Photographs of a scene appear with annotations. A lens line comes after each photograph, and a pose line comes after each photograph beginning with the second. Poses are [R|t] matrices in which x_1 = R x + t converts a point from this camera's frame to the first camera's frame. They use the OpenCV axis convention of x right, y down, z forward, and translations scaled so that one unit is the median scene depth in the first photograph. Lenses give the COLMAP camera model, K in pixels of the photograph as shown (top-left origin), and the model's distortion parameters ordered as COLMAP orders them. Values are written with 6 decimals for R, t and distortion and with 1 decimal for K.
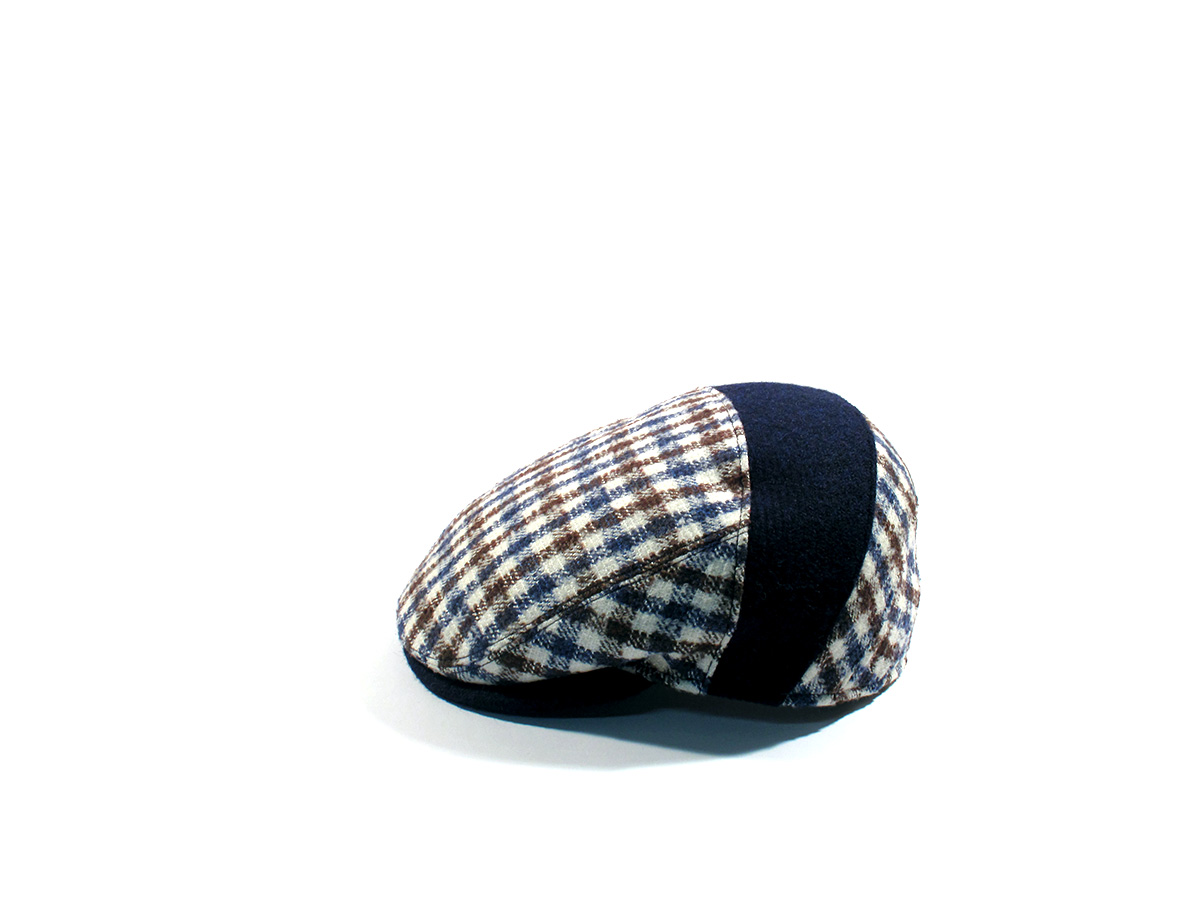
lens RADIAL K [[1719.8, 0, 601.3], [0, 1719.8, 448.4], [0, 0, 1]] dist [-0.024906, 0.000000]
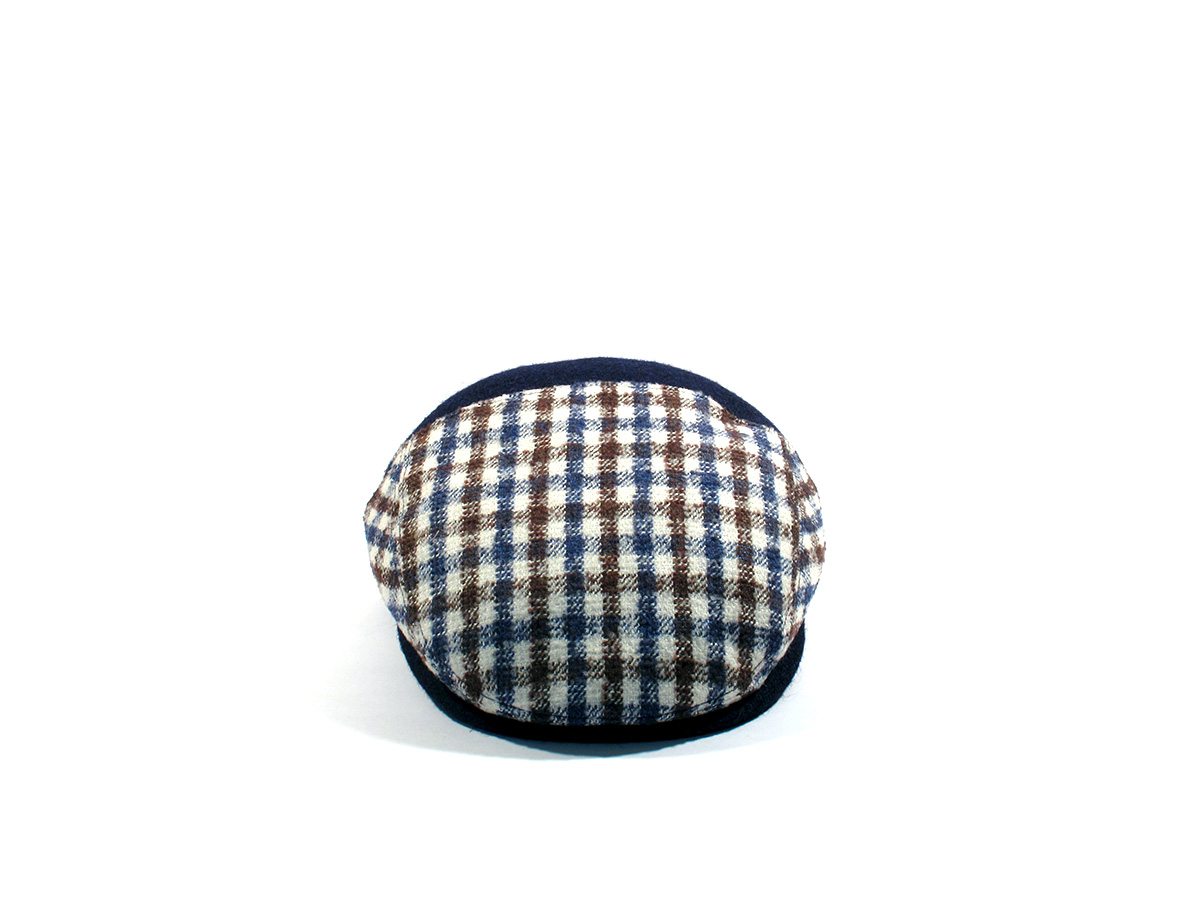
lens RADIAL K [[1719.8, 0, 596.7], [0, 1719.8, 451.1], [0, 0, 1]] dist [-0.024906, 0.000000]
pose [[0.062110, -0.306600, 0.949810, -1.027407], [0.306677, 0.911471, 0.274170, -0.303068], [-0.949785, 0.274256, 0.150639, 0.934480]]
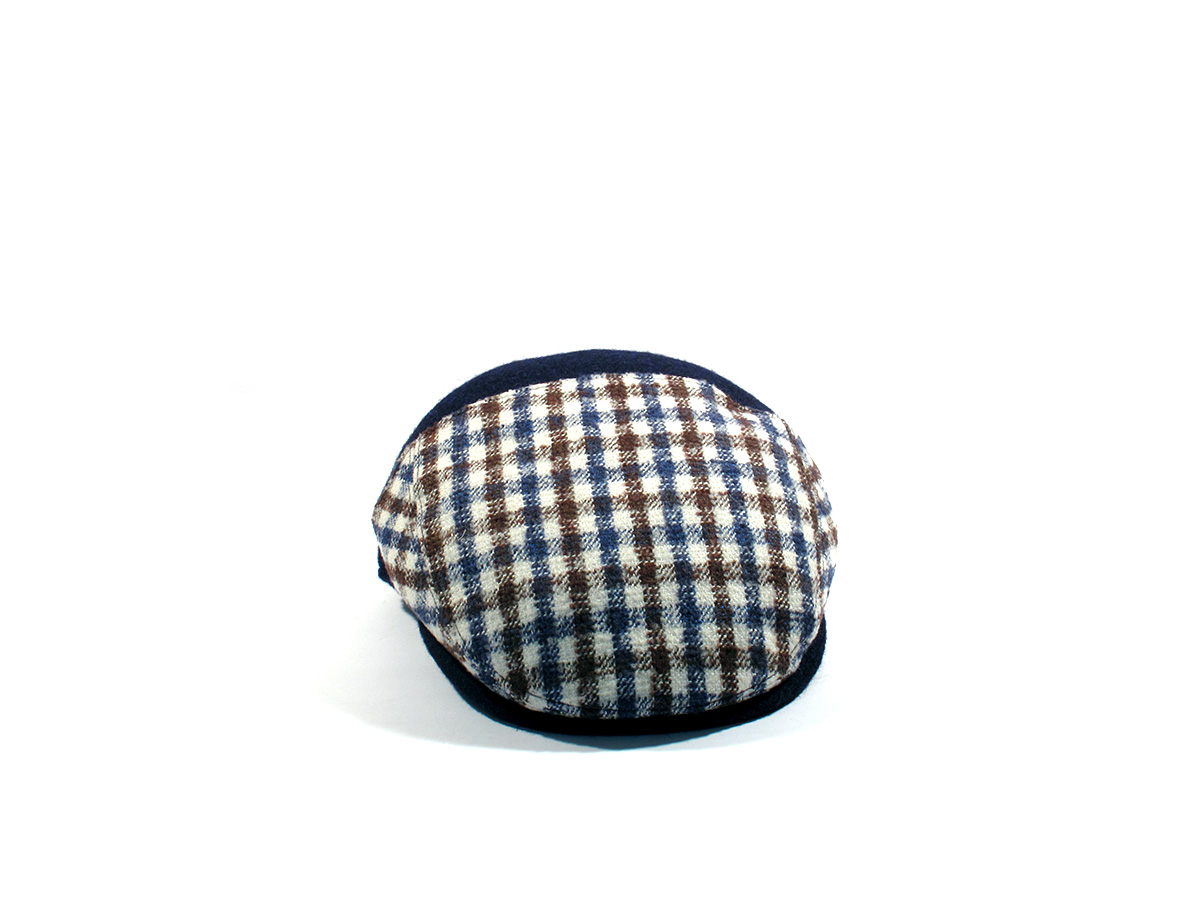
lens RADIAL K [[1719.8, 0, 602.9], [0, 1719.8, 447.4], [0, 0, 1]] dist [-0.024906, 0.000000]
pose [[-0.056701, -0.310045, 0.949030, -1.026458], [0.308731, 0.898525, 0.311991, -0.344387], [-0.949458, 0.310685, 0.044773, 1.058488]]
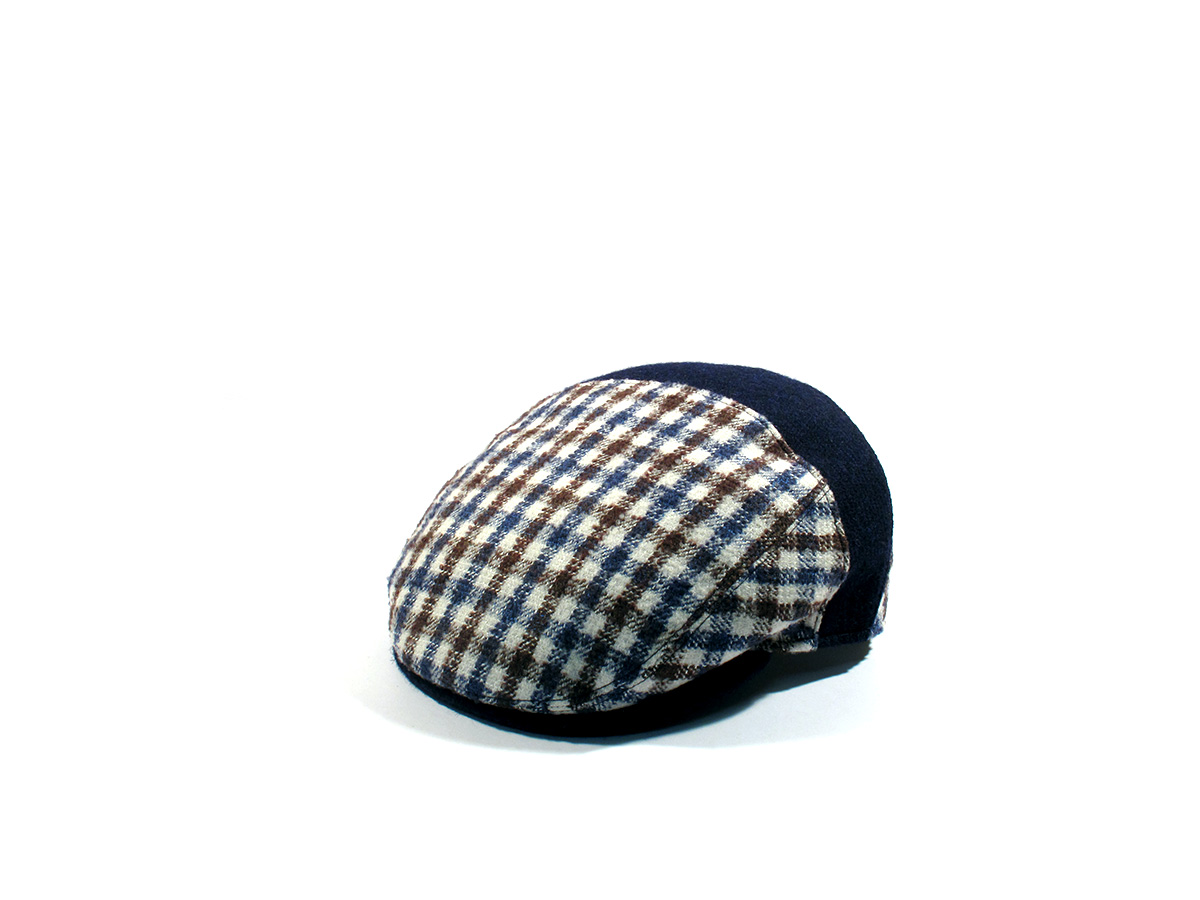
lens RADIAL K [[1719.8, 0, 599.0], [0, 1719.8, 452.3], [0, 0, 1]] dist [-0.024906, 0.000000]
pose [[0.751656, -0.204435, 0.627072, -0.682297], [0.202122, 0.976404, 0.076045, -0.083466], [-0.627822, 0.069585, 0.775240, 0.252357]]
